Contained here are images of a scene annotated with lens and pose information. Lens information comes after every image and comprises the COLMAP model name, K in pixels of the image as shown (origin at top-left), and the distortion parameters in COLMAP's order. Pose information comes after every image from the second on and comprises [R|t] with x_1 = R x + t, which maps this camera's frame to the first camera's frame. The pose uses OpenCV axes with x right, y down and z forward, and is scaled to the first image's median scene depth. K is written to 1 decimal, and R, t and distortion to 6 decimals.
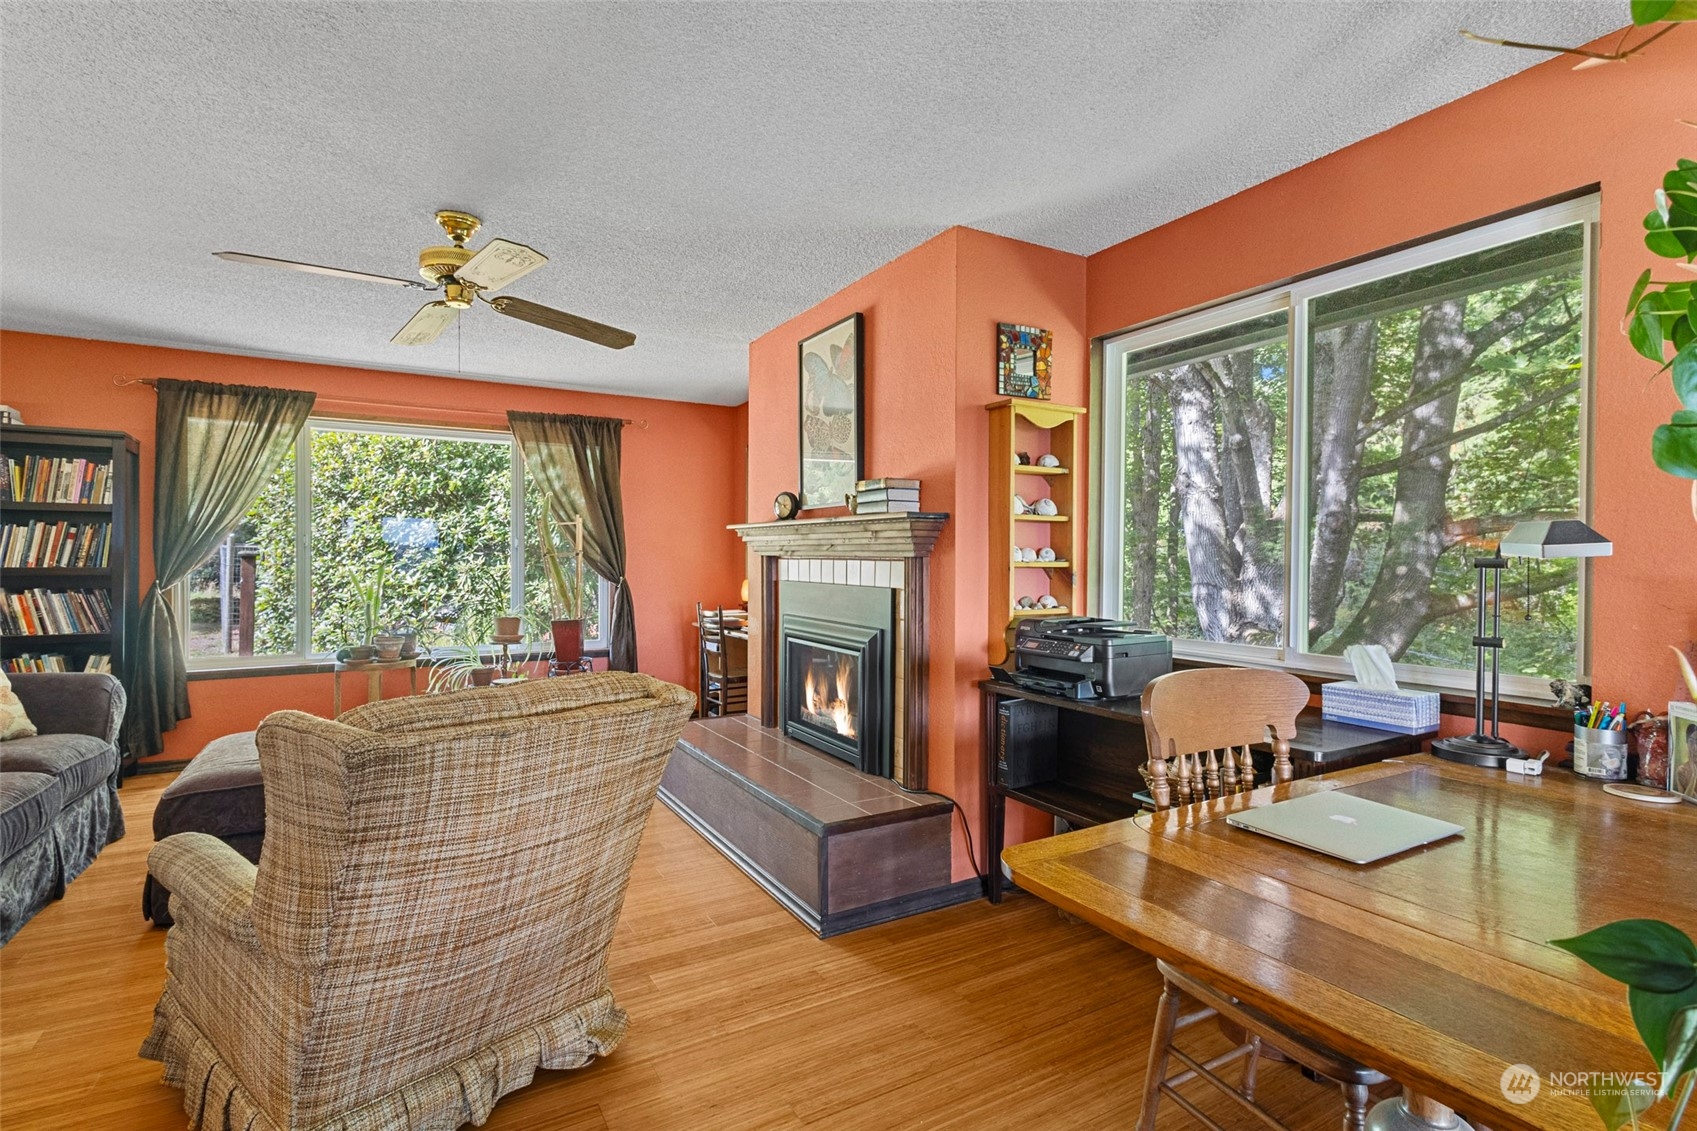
lens RADIAL K [[808.1, 0, 848.5], [0, 808.1, 565.5], [0, 0, 1]] dist [0.002691, -0.010462]
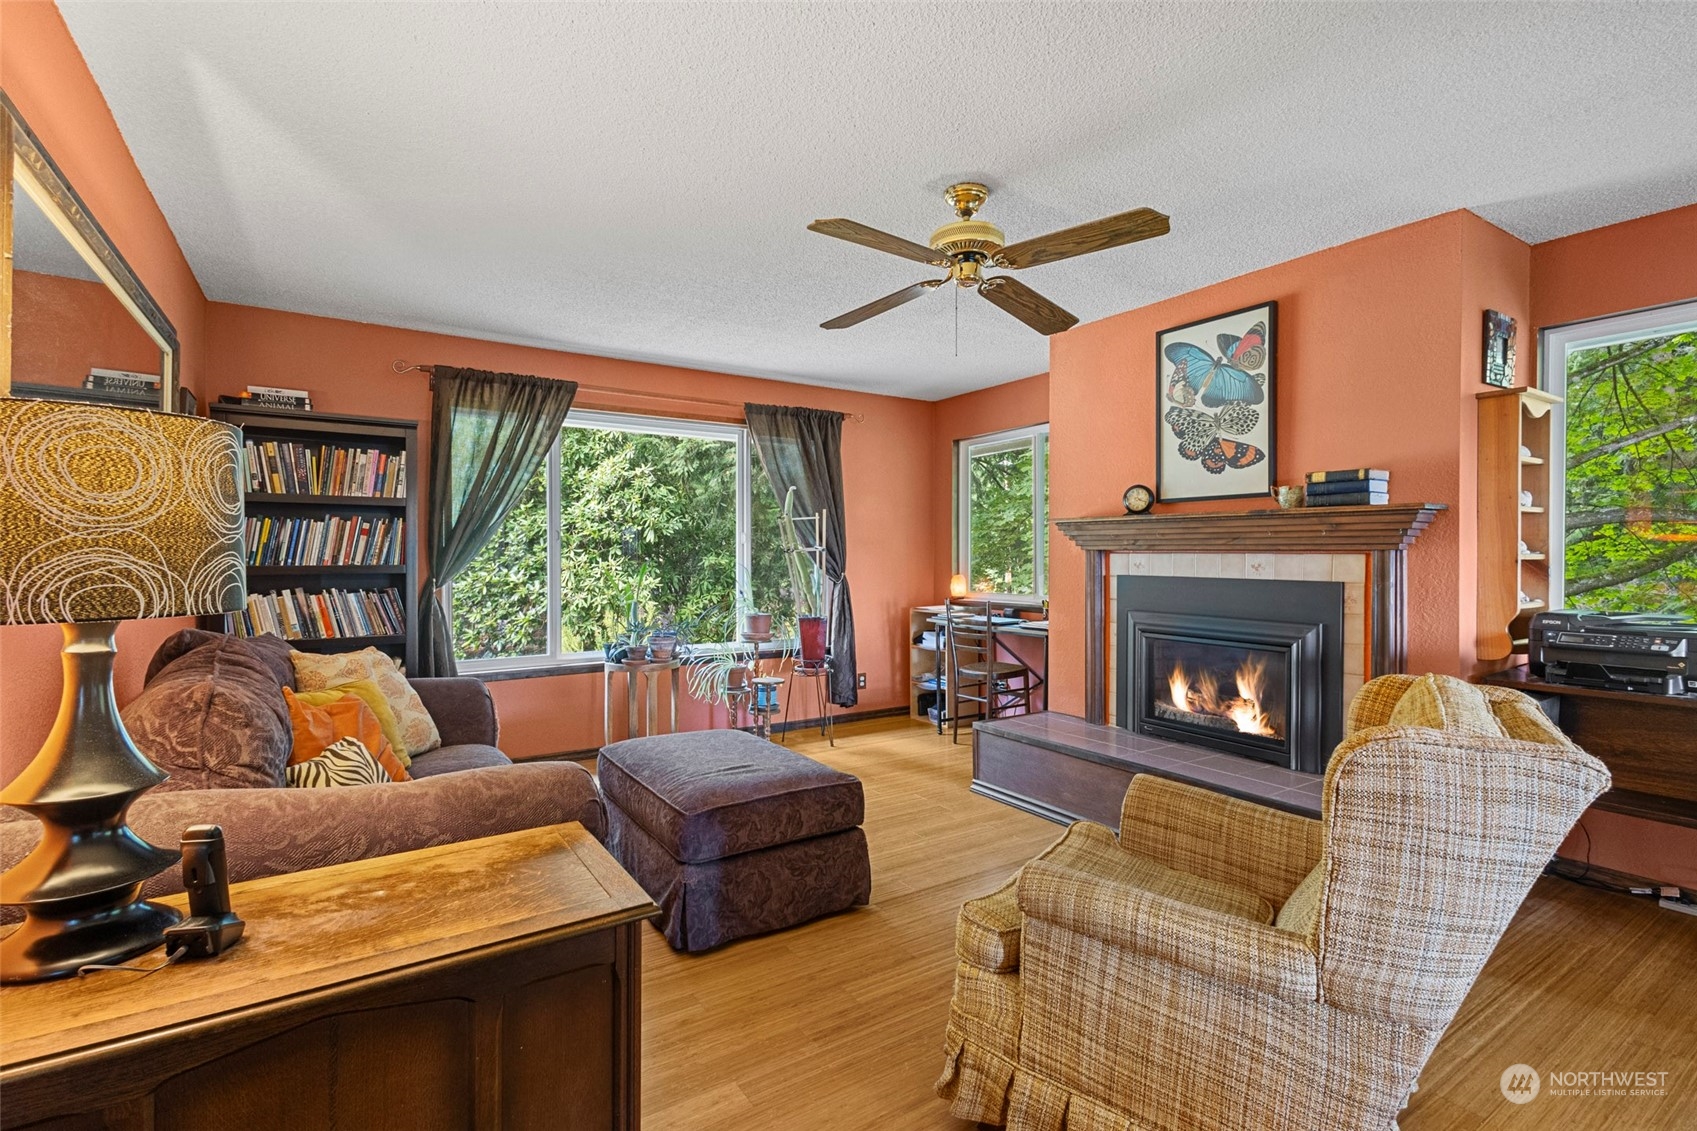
lens RADIAL K [[784.5, 0, 848.5], [0, 784.5, 565.5], [0, 0, 1]] dist [0.001659, 0.000177]
pose [[0.999107, -0.004396, 0.042018, -0.440640], [0.004199, 0.999980, 0.004789, 0.000362], [-0.042038, -0.004608, 0.999105, 0.060027]]
